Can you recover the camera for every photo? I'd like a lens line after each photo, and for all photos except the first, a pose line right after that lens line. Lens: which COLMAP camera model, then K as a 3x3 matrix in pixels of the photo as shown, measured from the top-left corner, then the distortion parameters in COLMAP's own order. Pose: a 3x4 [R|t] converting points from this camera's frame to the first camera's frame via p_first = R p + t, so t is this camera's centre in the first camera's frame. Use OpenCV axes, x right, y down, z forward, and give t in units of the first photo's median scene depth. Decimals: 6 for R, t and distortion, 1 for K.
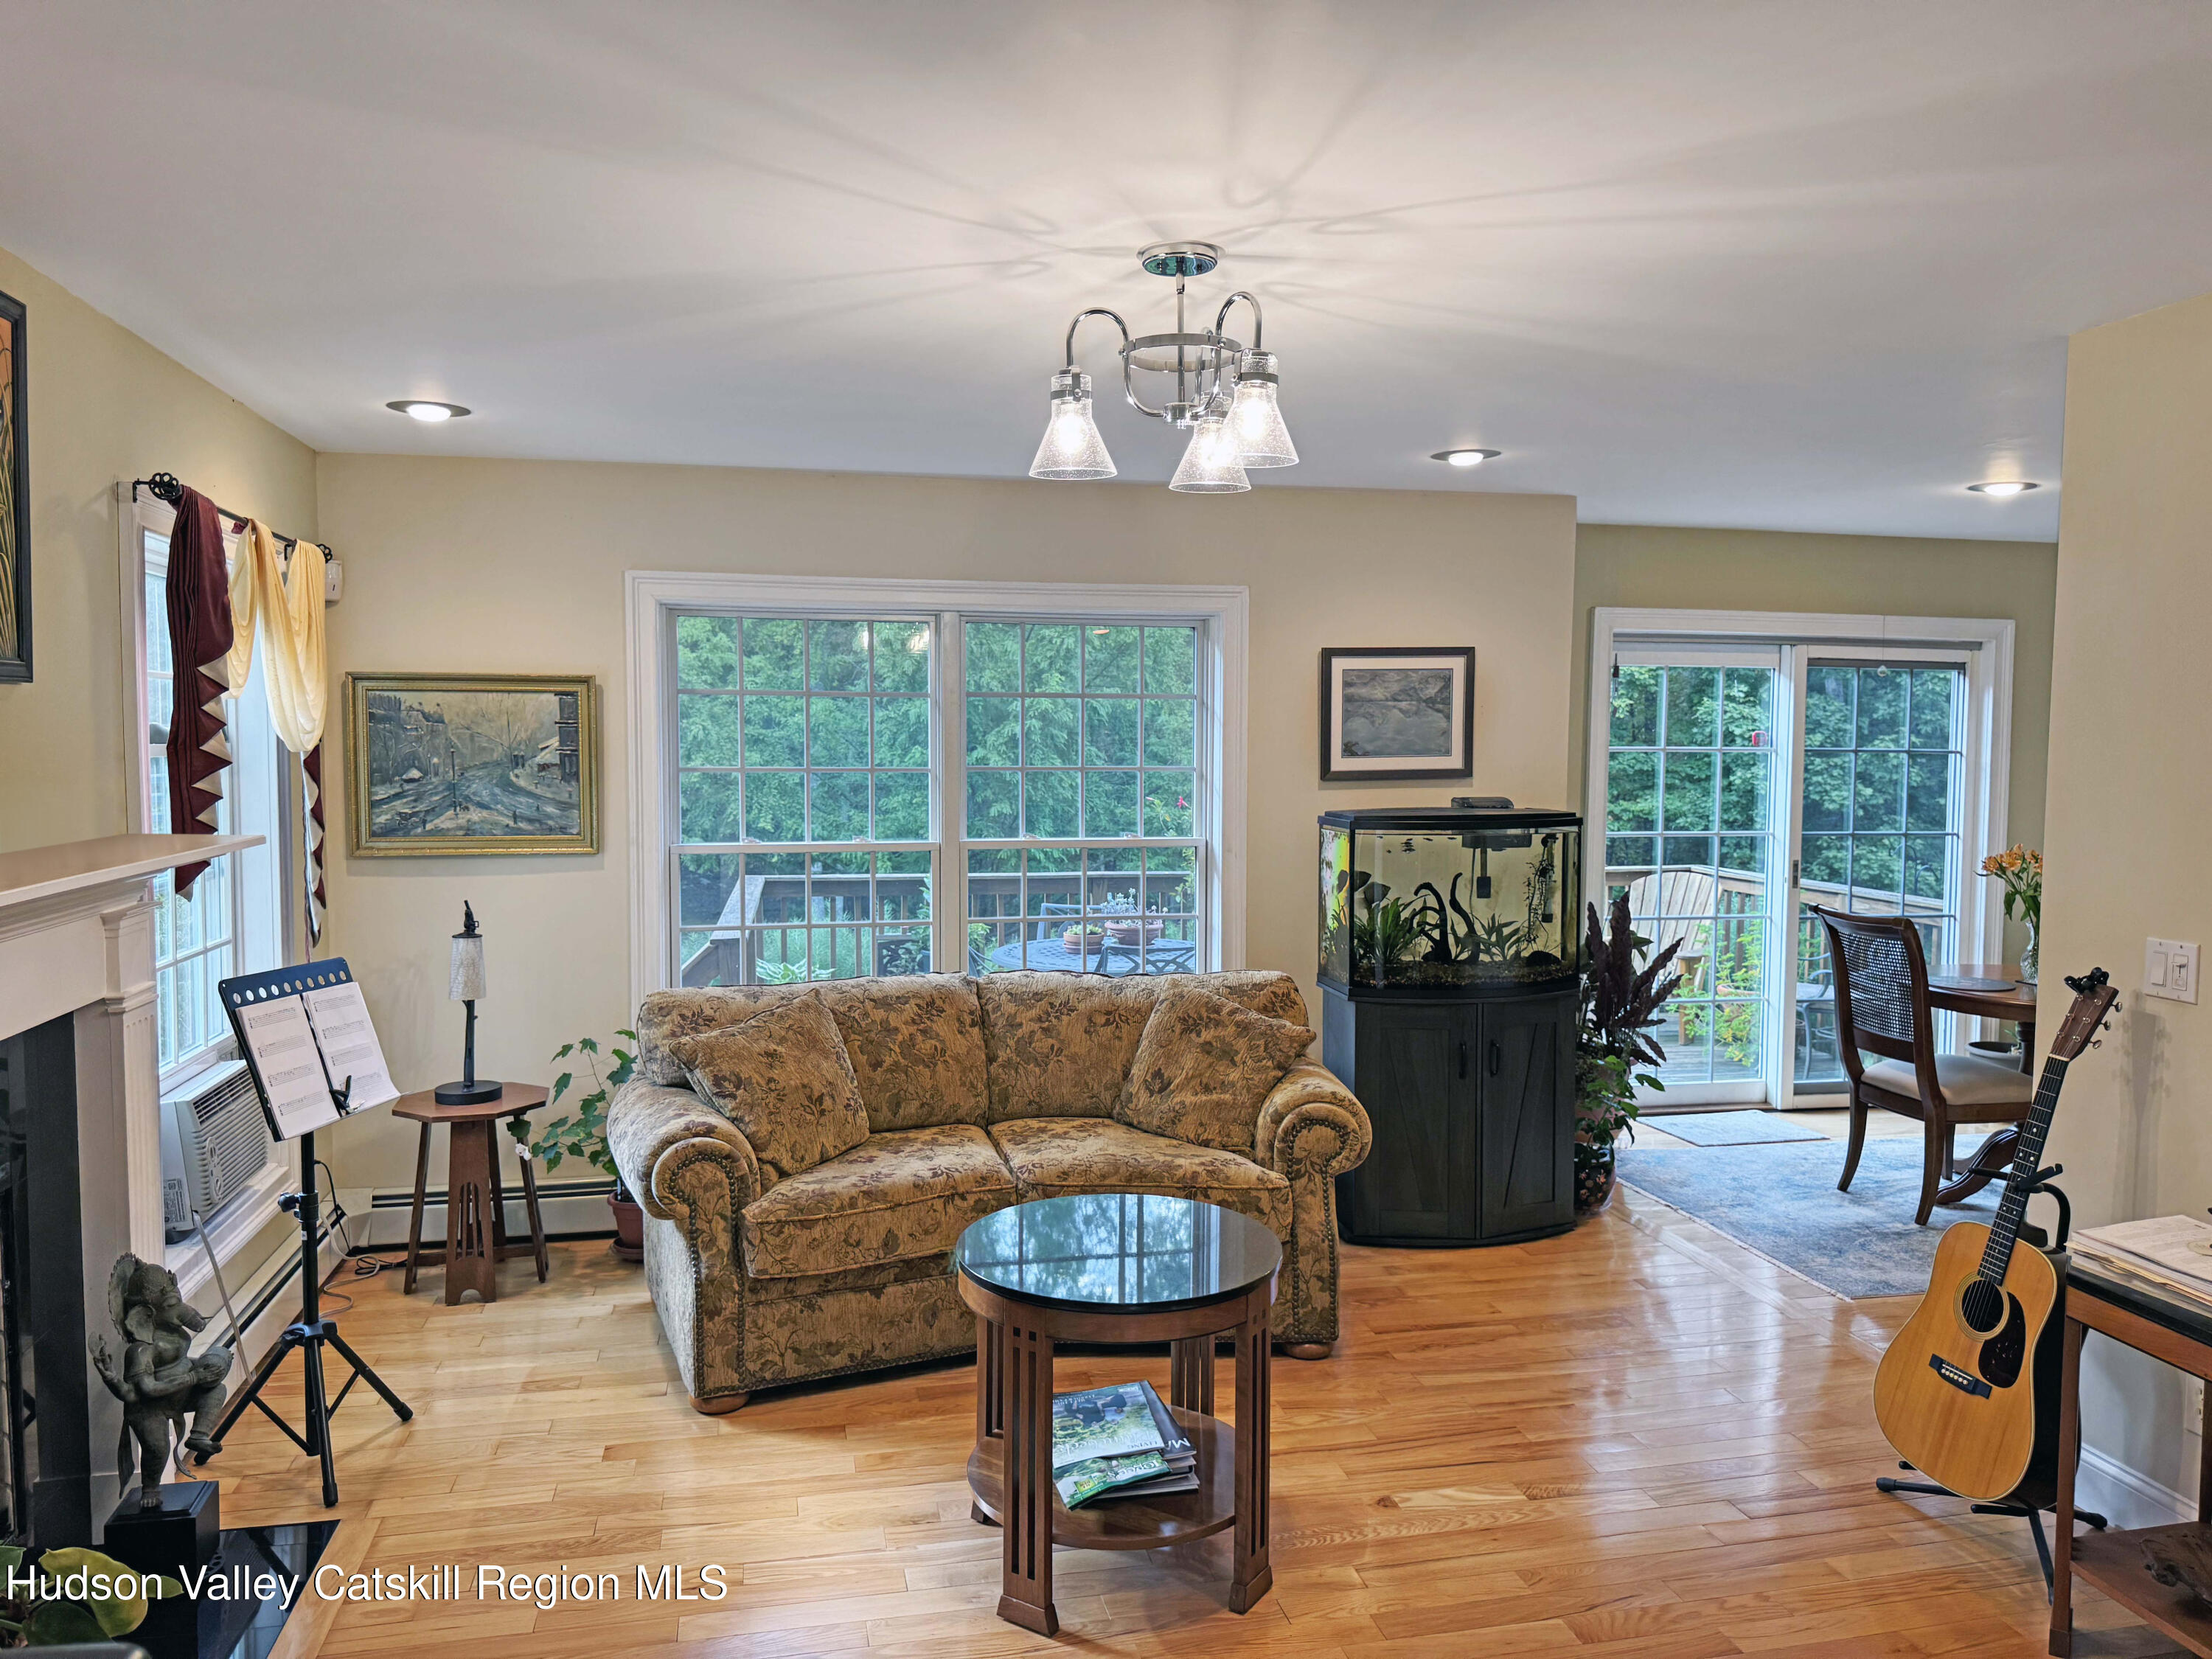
lens RADIAL K [[1531.1, 0, 1106.0], [0, 1531.1, 829.5], [0, 0, 1]] dist [0.092340, -0.133986]
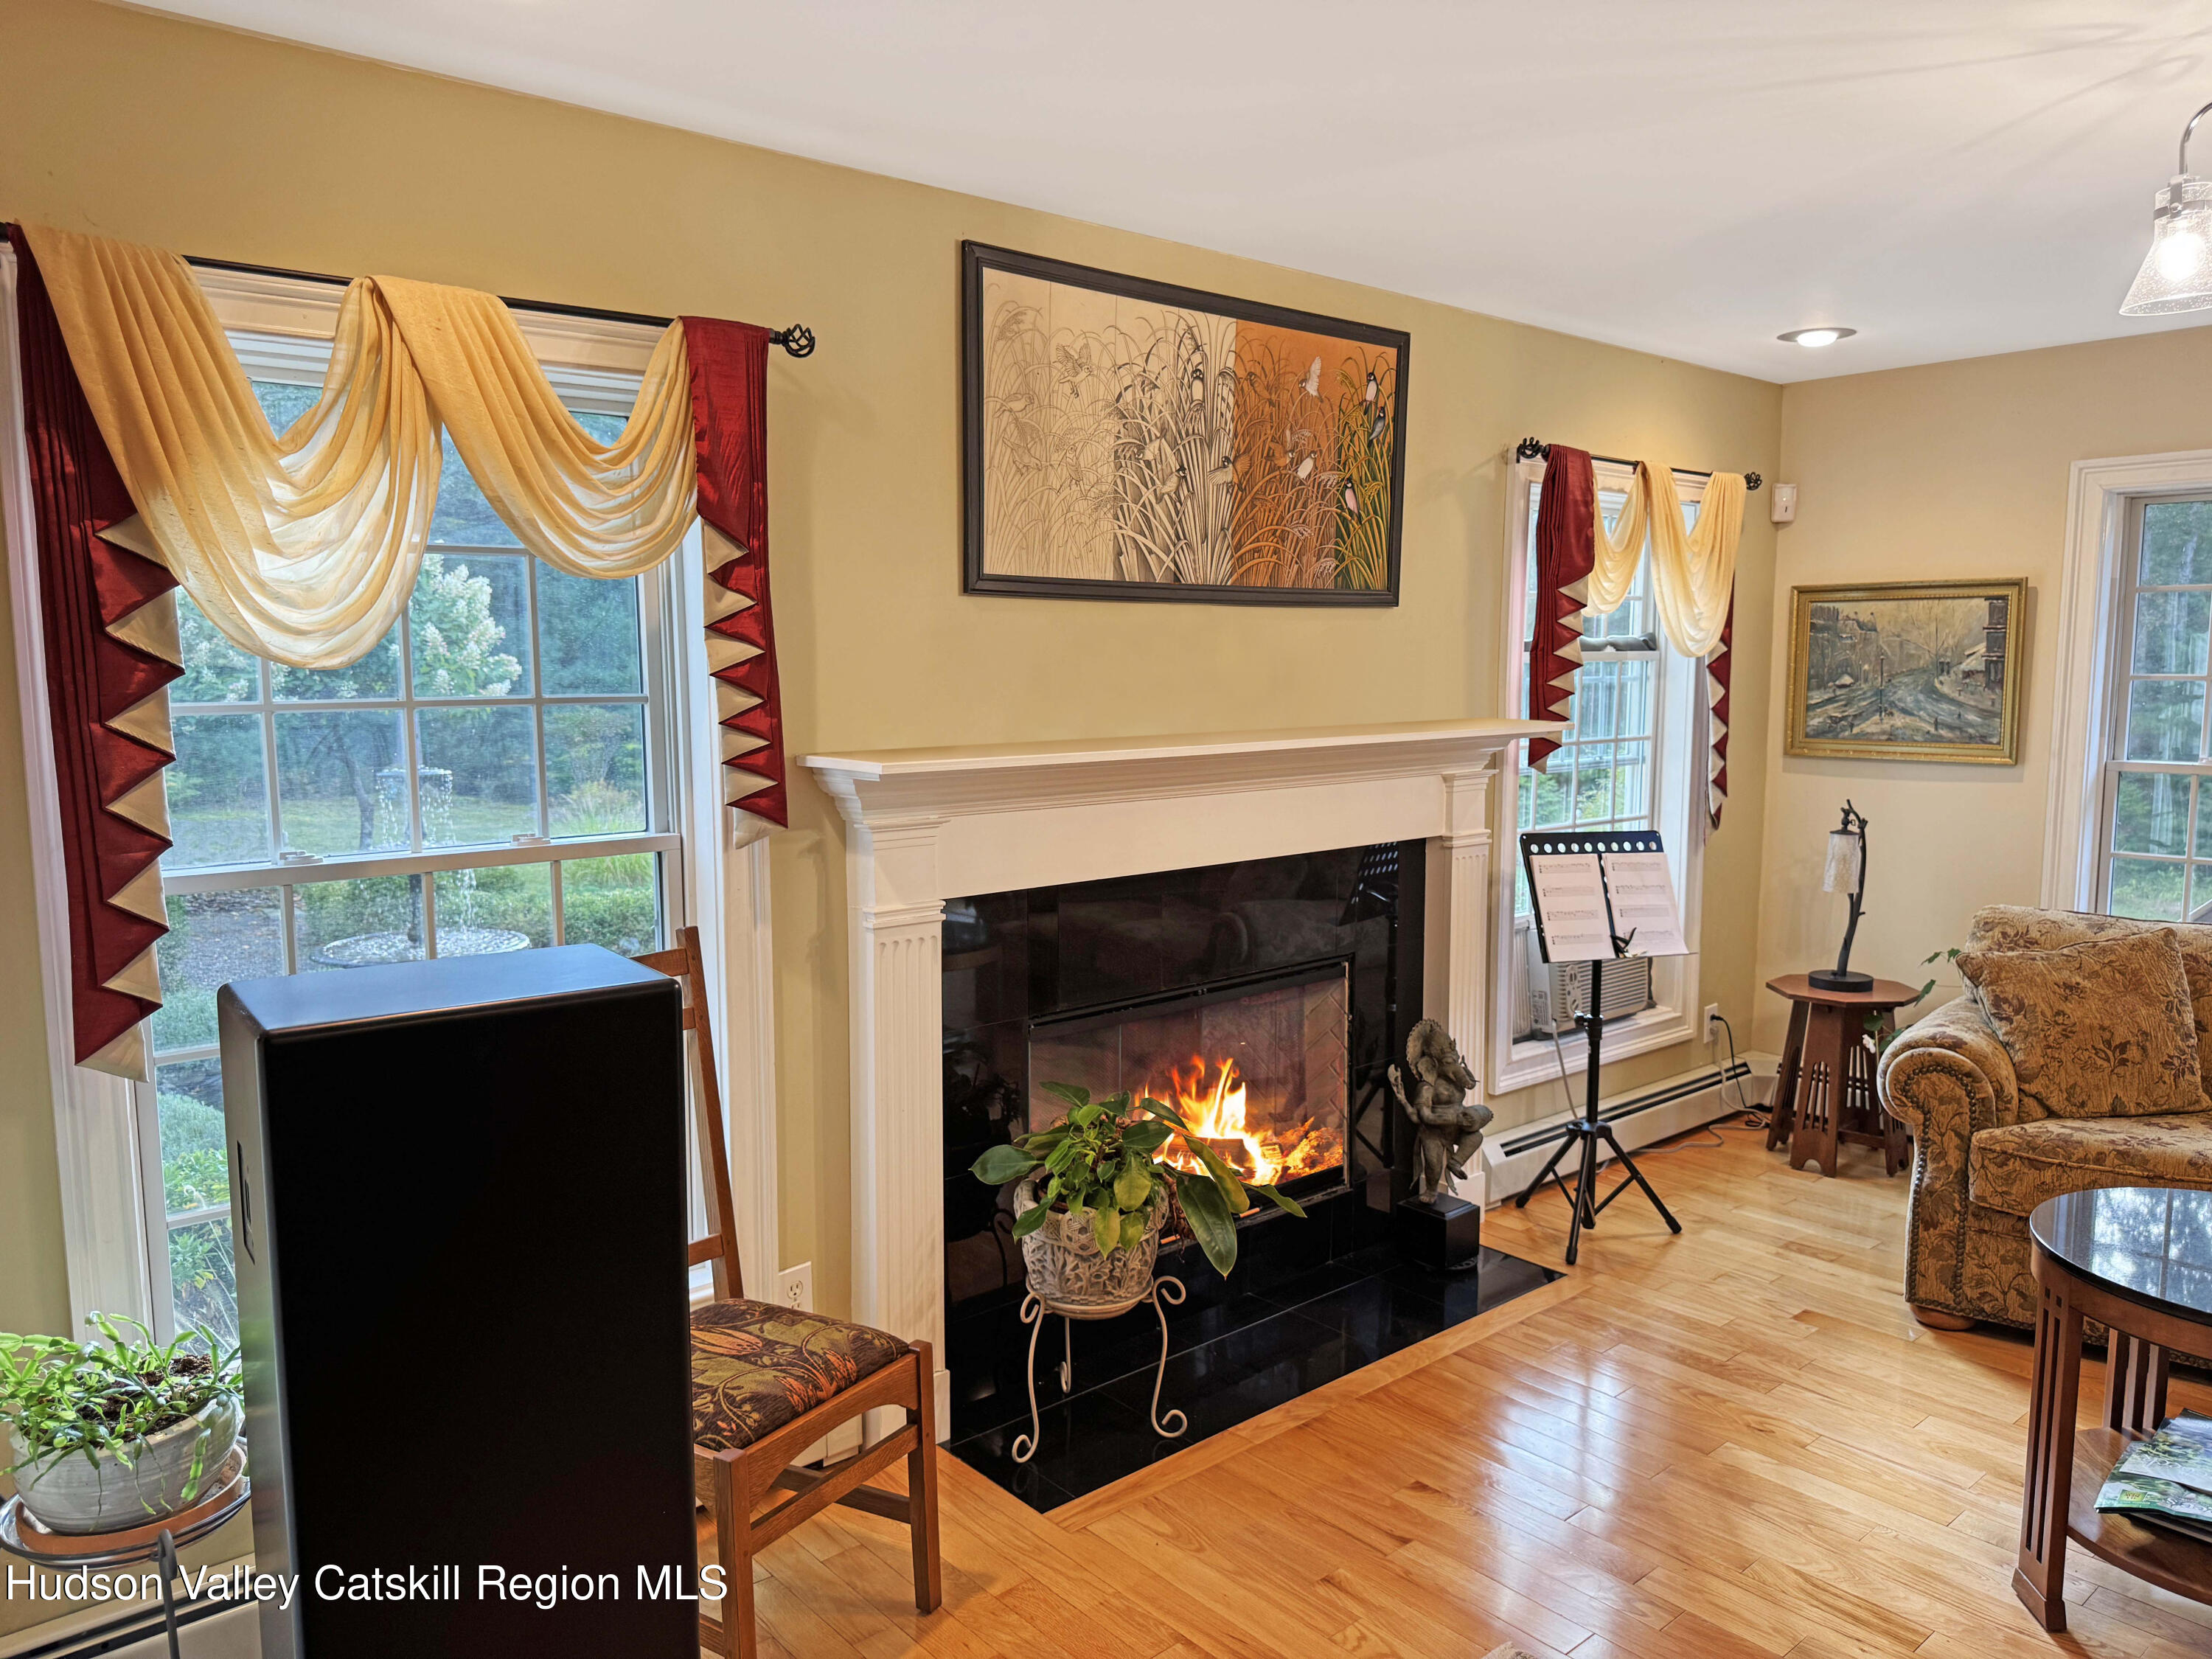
lens RADIAL K [[1546.3, 0, 1106.0], [0, 1546.3, 829.5], [0, 0, 1]] dist [-0.005445, -0.001102]
pose [[0.480013, 0.089132, -0.872722, 0.302076], [-0.043856, 0.996019, 0.077603, 0.007684], [0.876164, 0.001023, 0.482011, 0.059998]]
